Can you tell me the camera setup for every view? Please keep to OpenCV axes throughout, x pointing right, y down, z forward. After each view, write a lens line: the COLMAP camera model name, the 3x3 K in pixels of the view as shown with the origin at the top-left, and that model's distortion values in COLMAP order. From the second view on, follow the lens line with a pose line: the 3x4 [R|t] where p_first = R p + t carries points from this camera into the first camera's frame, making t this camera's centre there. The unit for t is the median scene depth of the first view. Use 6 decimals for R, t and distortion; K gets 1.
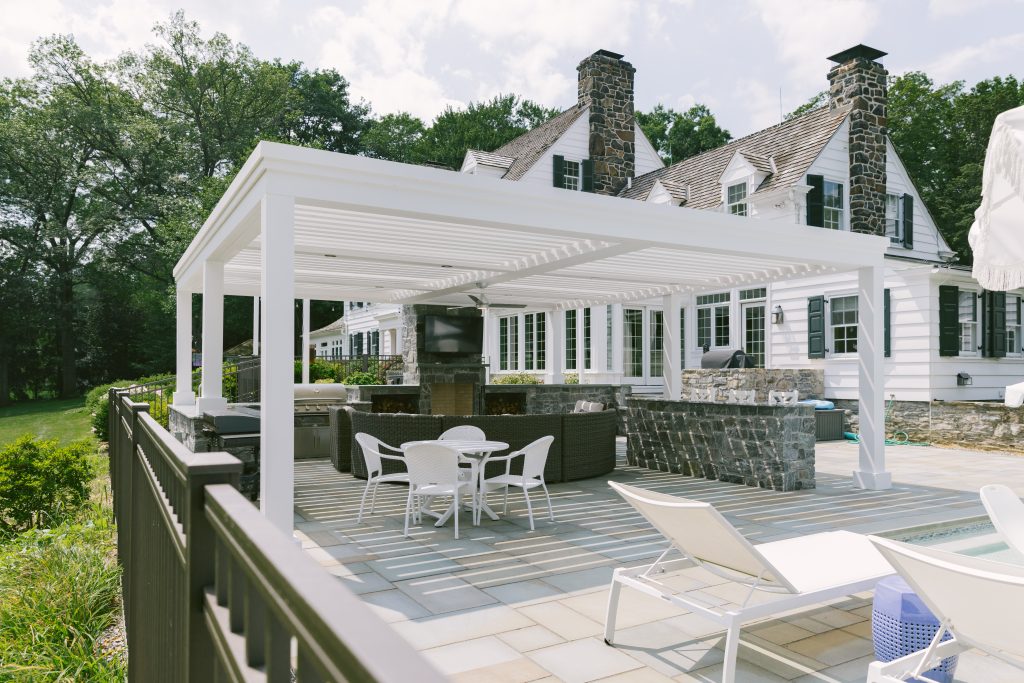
lens RADIAL K [[706.5, 0, 512.0], [0, 706.5, 341.5], [0, 0, 1]] dist [-0.002953, -0.003783]
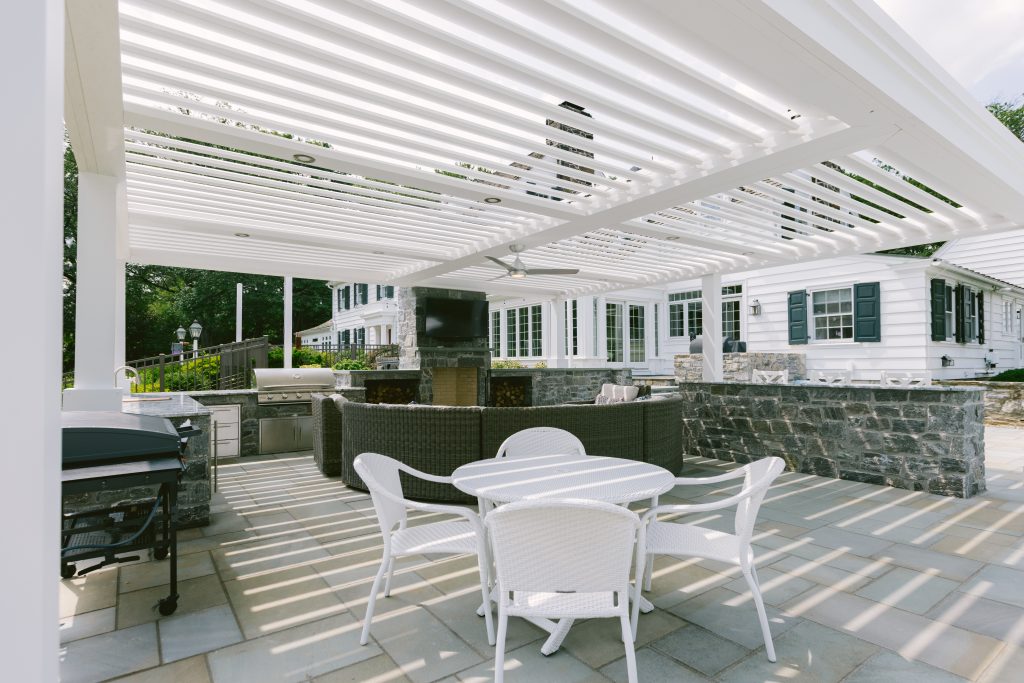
lens RADIAL K [[402.0, 0, 578.3], [0, 402.0, 360.9], [0, 0, 1]] dist [-0.002019, 0.000011]
pose [[0.951167, 0.002846, 0.308665, -0.096729], [-0.013697, 0.999362, 0.032994, 0.029437], [-0.308374, -0.035610, 0.950599, 0.417157]]
